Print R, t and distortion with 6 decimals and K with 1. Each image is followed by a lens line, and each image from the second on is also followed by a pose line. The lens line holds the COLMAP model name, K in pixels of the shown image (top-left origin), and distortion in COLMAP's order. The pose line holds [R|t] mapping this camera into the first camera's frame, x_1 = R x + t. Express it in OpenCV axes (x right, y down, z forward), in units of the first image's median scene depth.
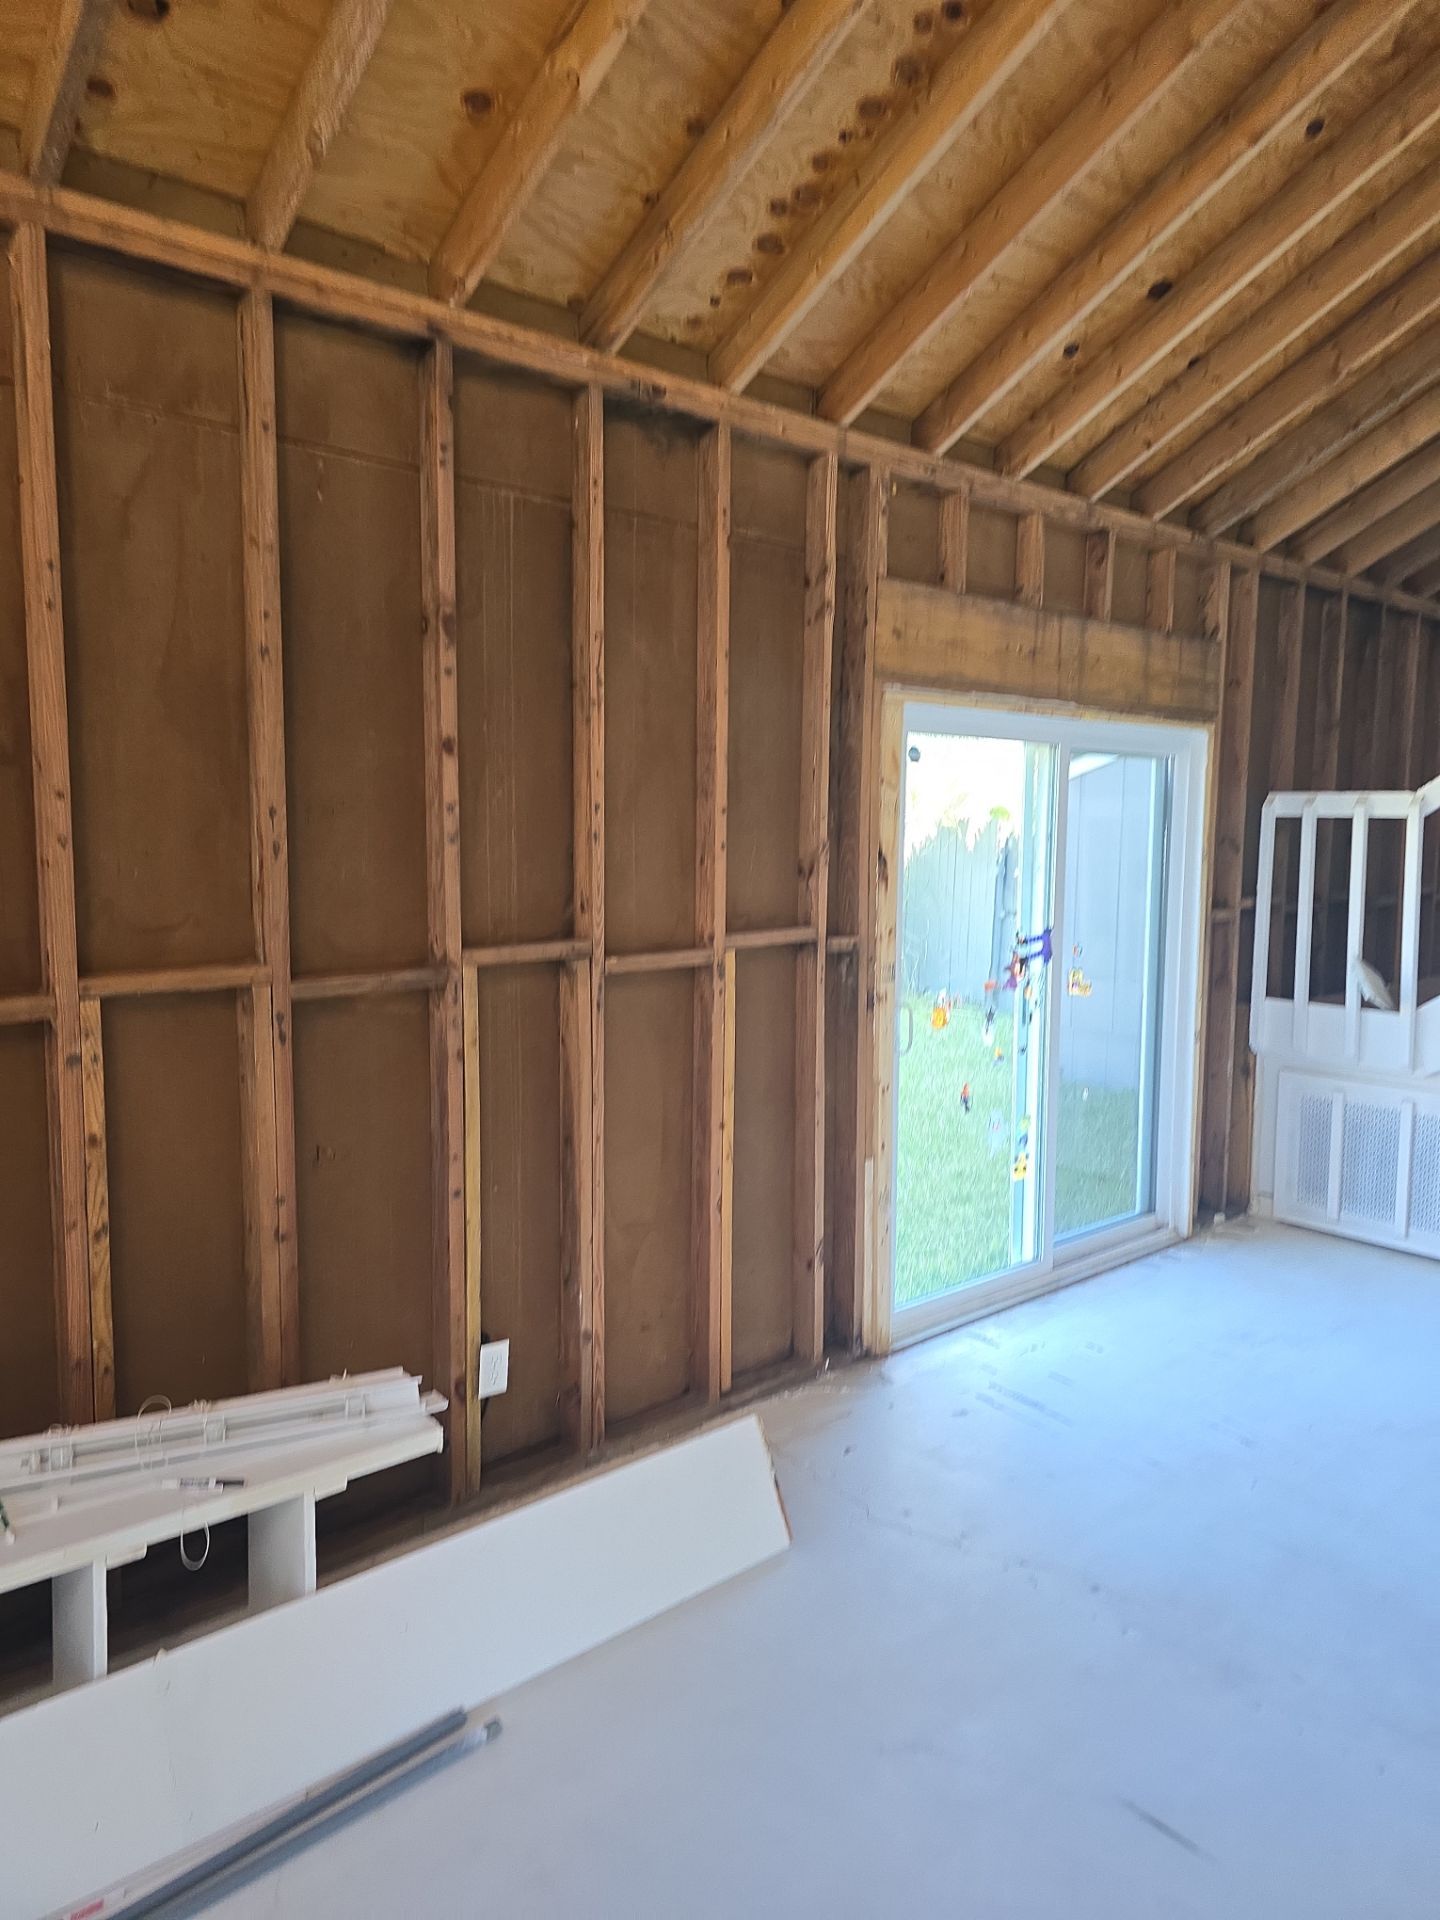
lens RADIAL K [[1287.9, 0, 700.3], [0, 1287.9, 954.5], [0, 0, 1]] dist [0.107068, -0.106869]
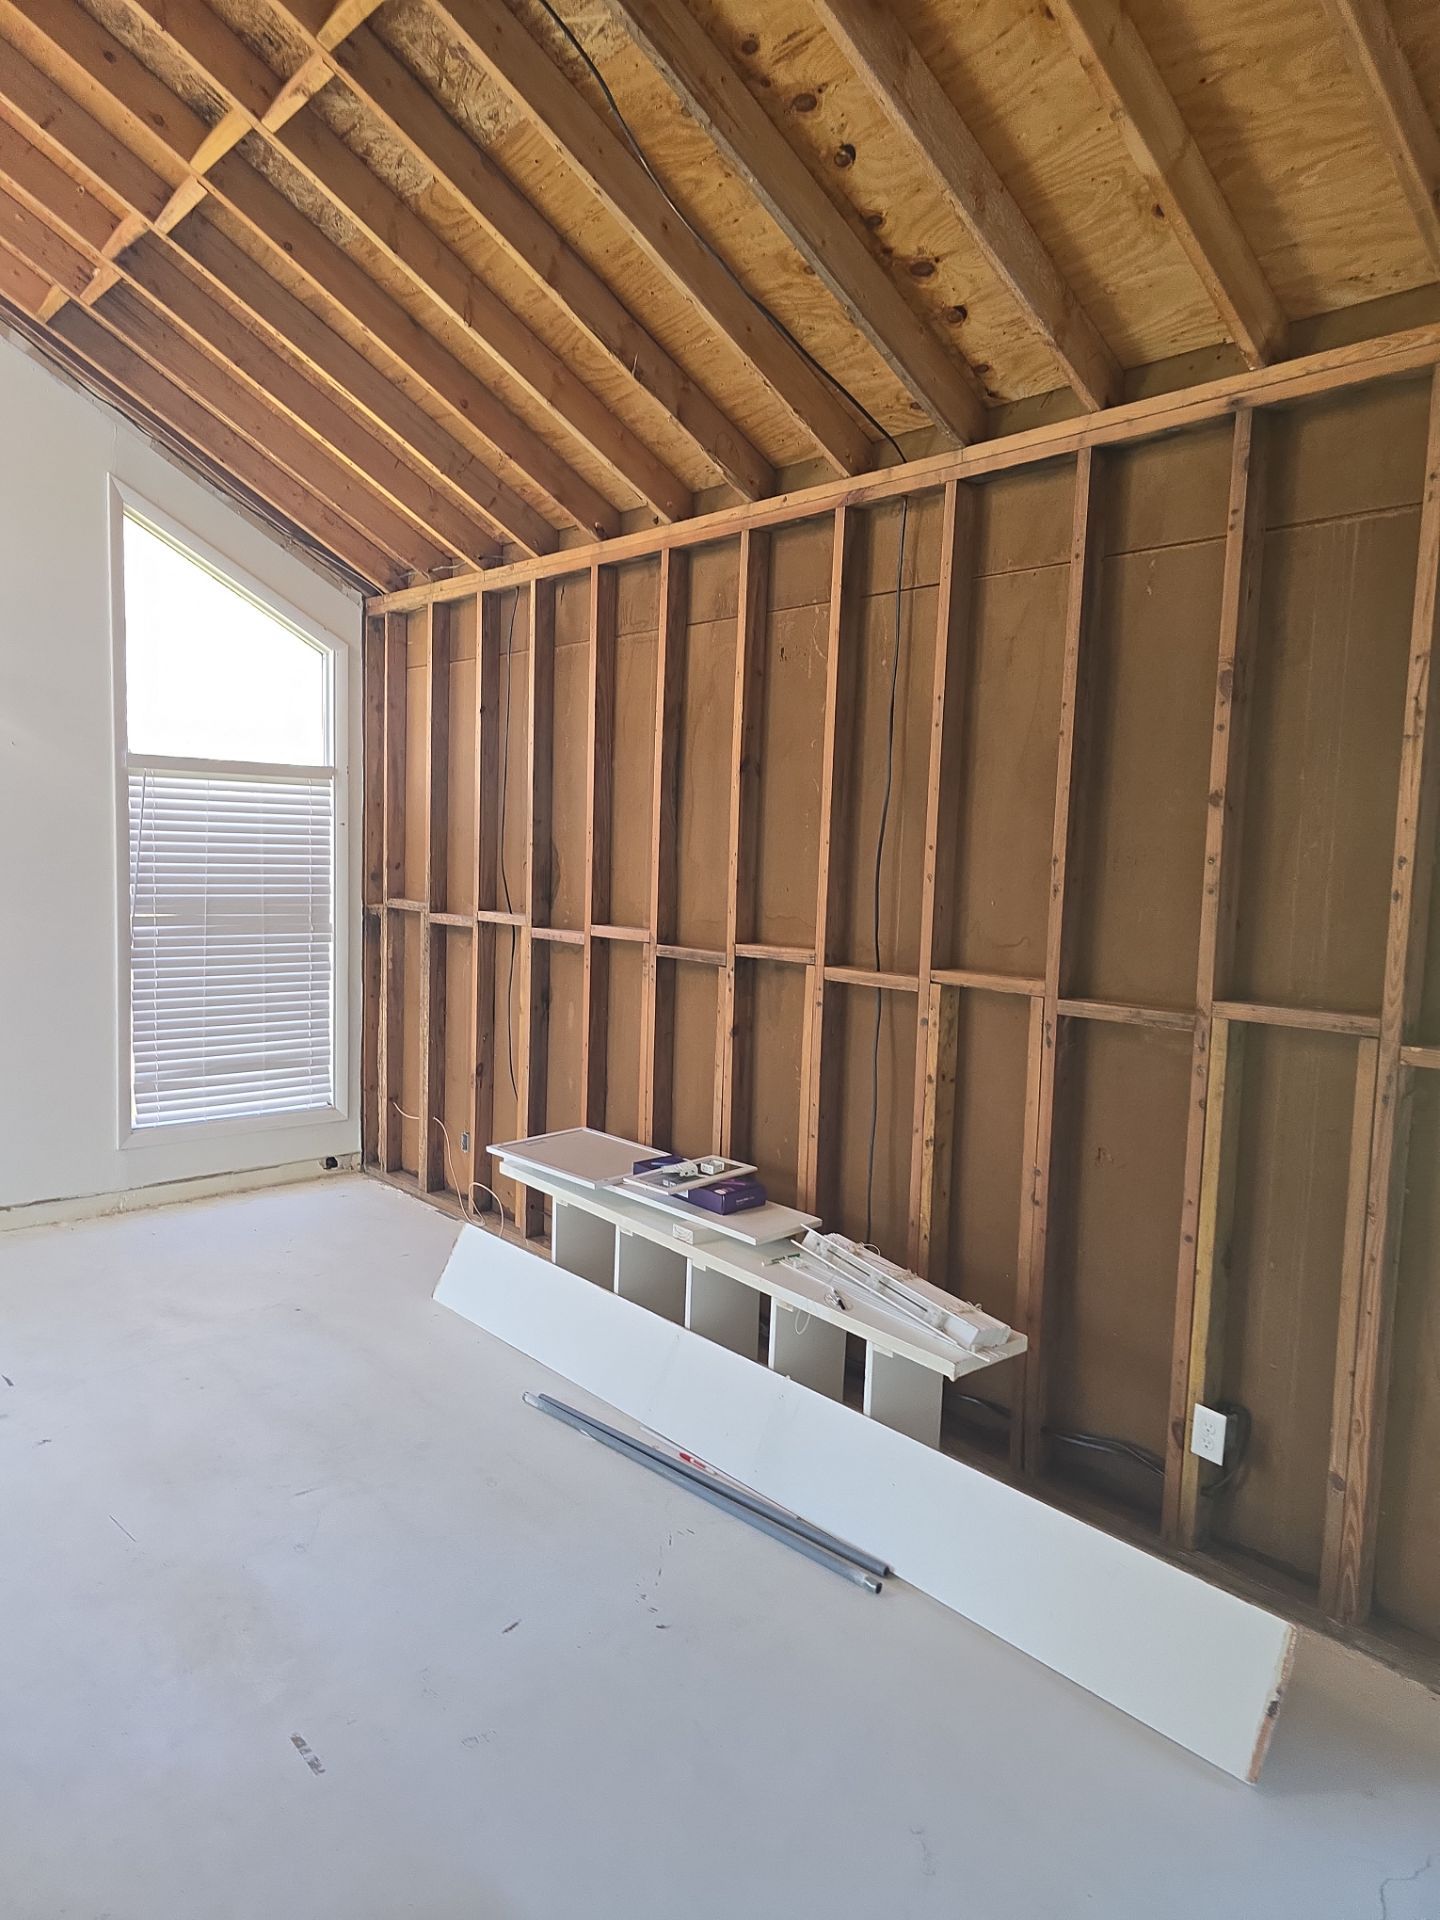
lens RADIAL K [[1287.9, 0, 700.3], [0, 1287.9, 954.5], [0, 0, 1]] dist [0.107068, -0.106869]
pose [[0.005134, 0.085538, -0.996322, 1.804256], [-0.130894, 0.987820, 0.084134, -0.158386], [0.991383, 0.129980, 0.016268, 1.282871]]
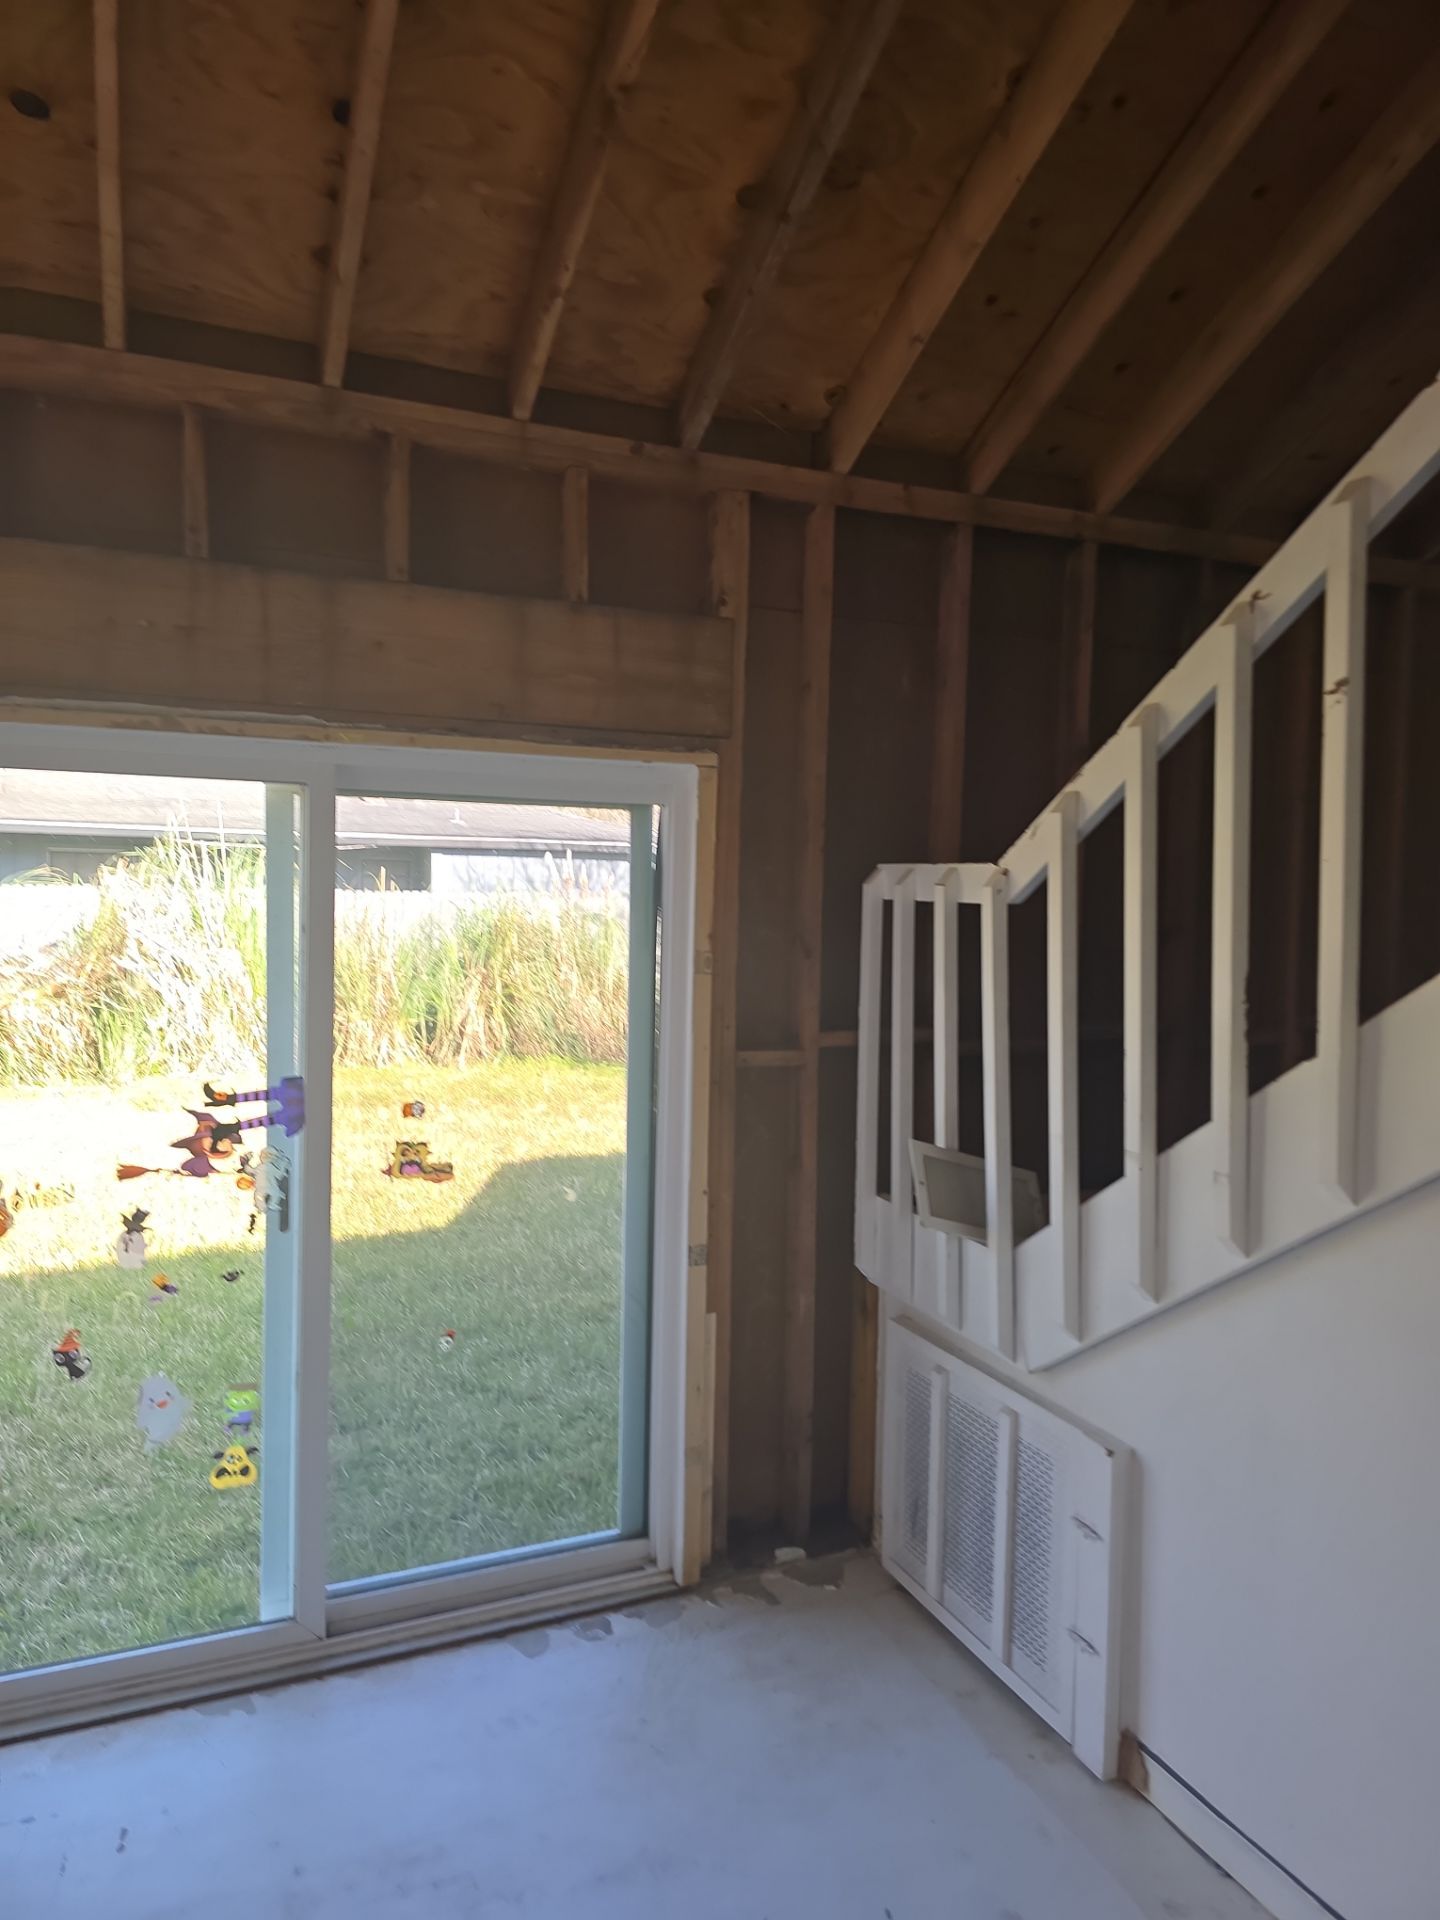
lens RADIAL K [[1131.0, 0, 720.7], [0, 1131.0, 978.6], [0, 0, 1]] dist [0.077112, -0.064655]
pose [[0.940076, 0.014670, -0.340651, 0.460117], [-0.031820, 0.998488, -0.044813, -0.035611], [0.339478, 0.052967, 0.939121, 0.396606]]
